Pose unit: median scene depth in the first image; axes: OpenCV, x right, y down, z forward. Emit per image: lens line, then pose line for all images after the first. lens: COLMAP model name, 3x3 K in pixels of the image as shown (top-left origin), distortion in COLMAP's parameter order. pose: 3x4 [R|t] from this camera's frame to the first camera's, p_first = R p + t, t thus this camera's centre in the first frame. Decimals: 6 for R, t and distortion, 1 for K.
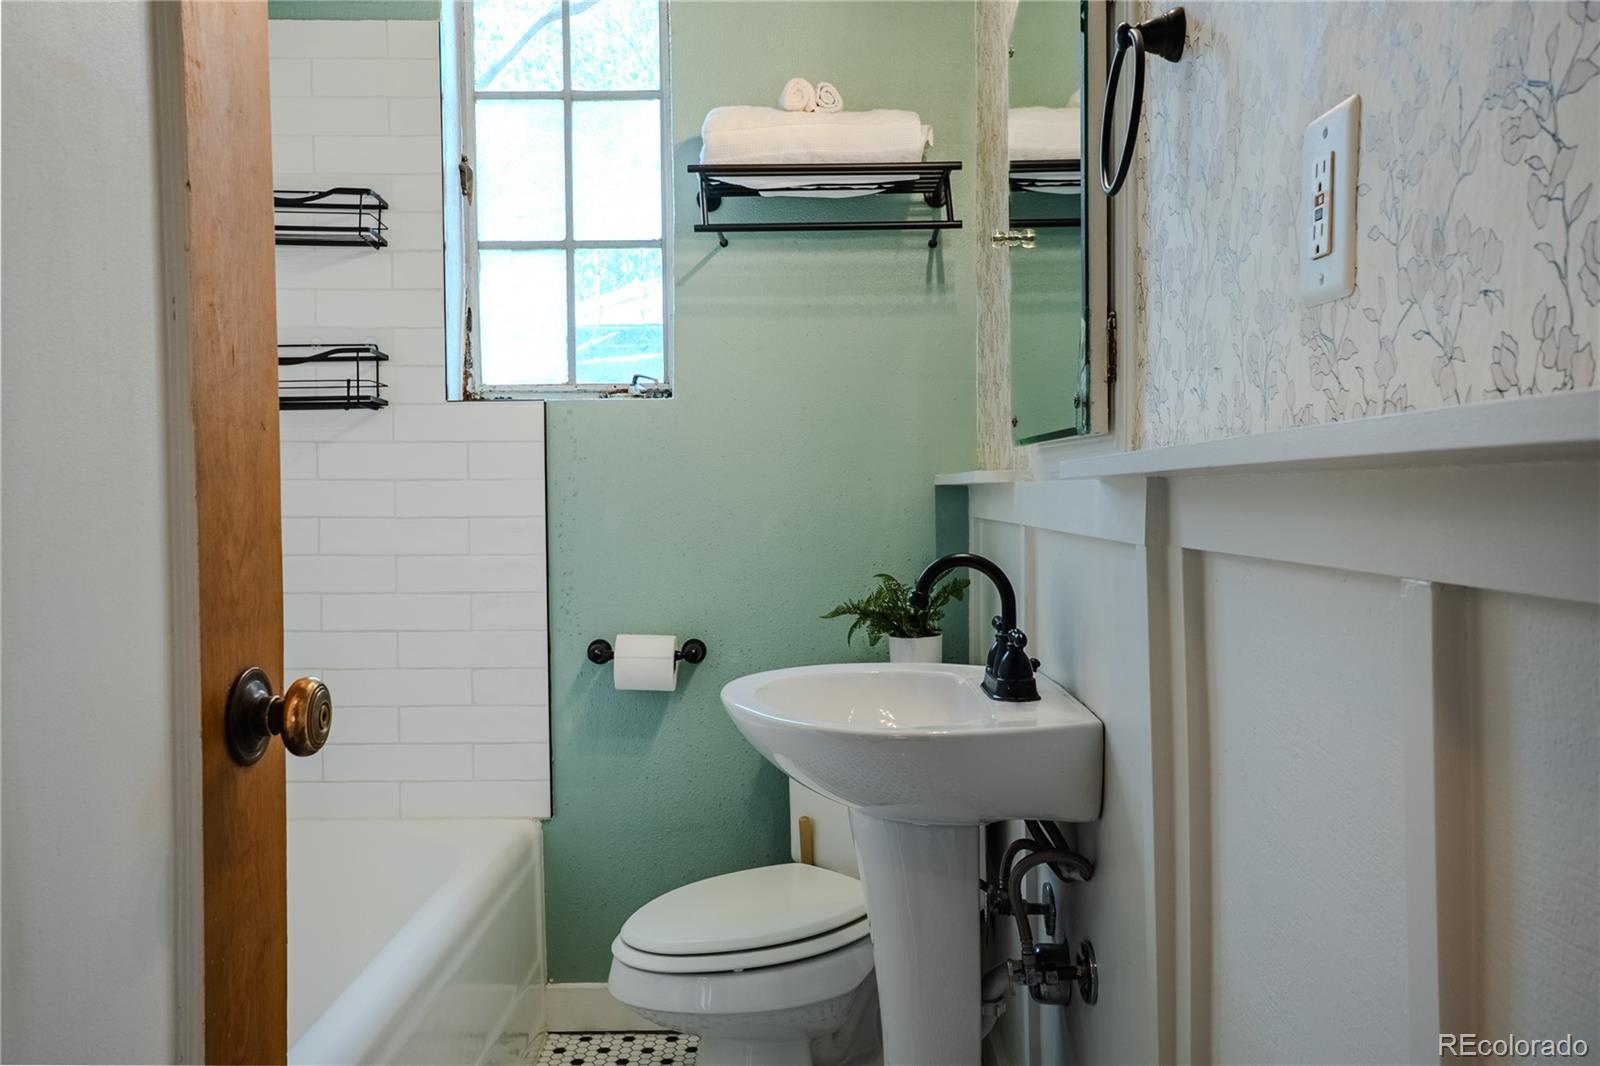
lens RADIAL K [[1339.4, 0, 798.0], [0, 1339.4, 522.0], [0, 0, 1]] dist [0.032981, 0.031146]
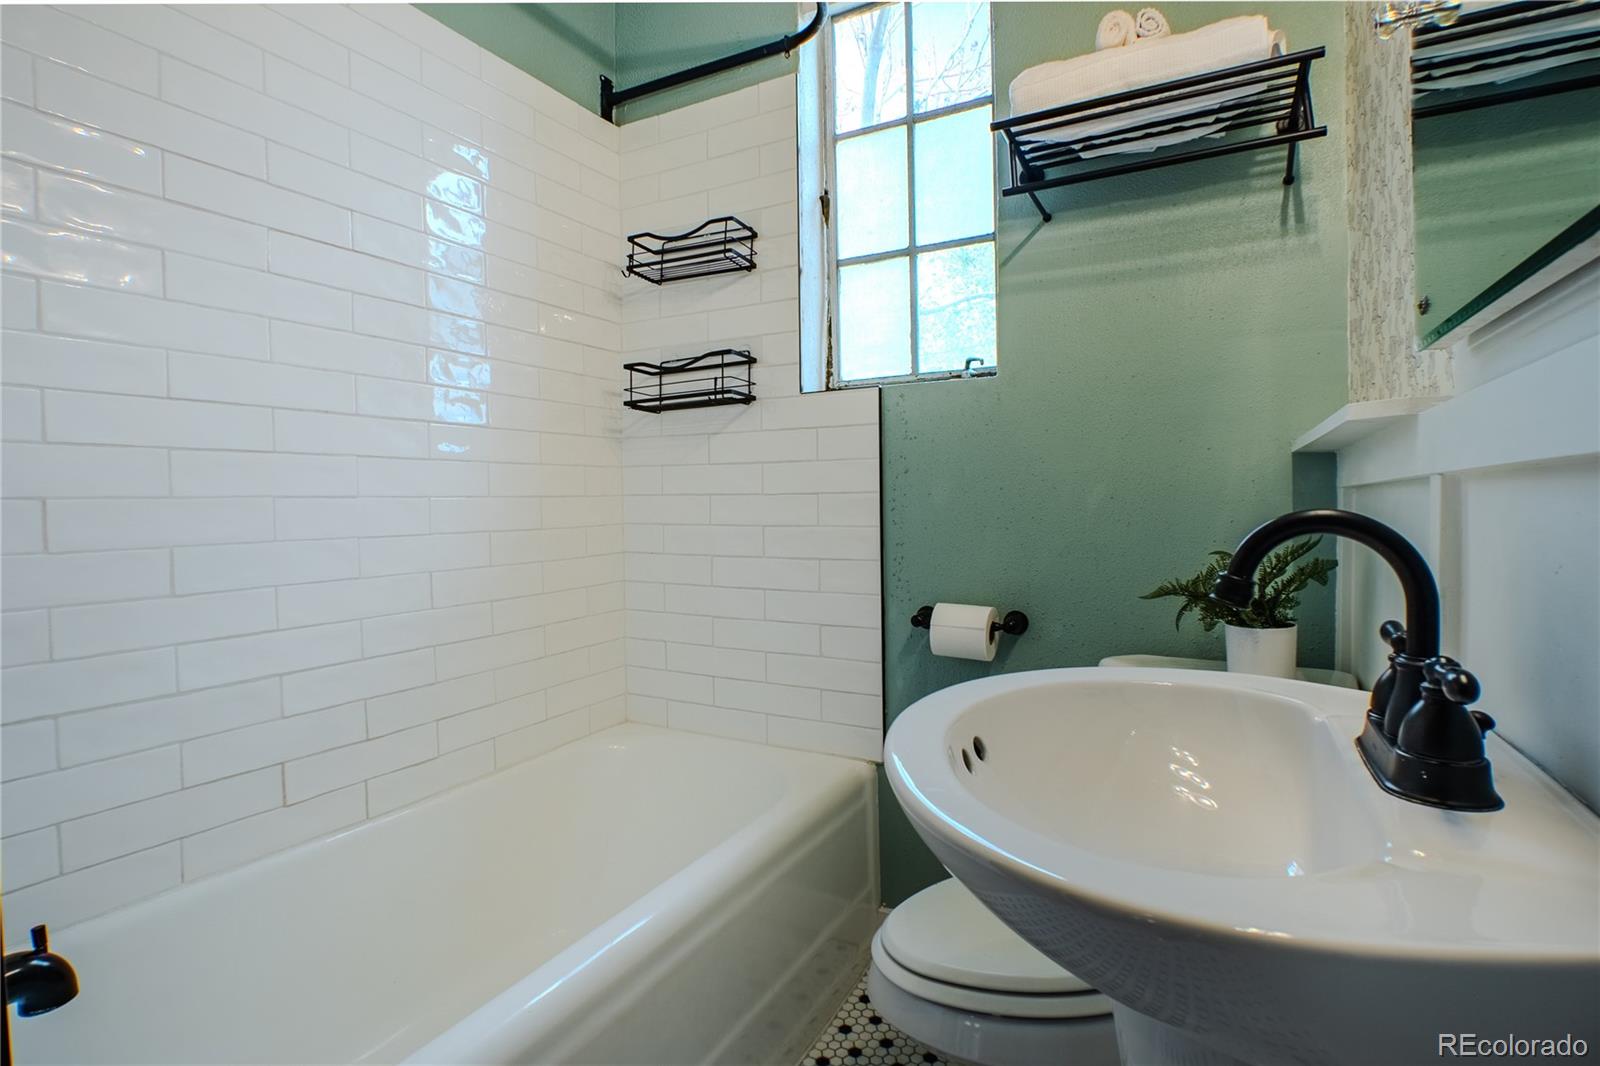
lens RADIAL K [[778.0, 0, 789.4], [0, 778.0, 525.0], [0, 0, 1]] dist [-0.043234, 0.008158]
pose [[0.878990, 0.009928, -0.476738, 0.051963], [-0.007455, 0.999947, 0.007079, 0.019290], [0.476783, -0.002669, 0.879017, 0.403437]]
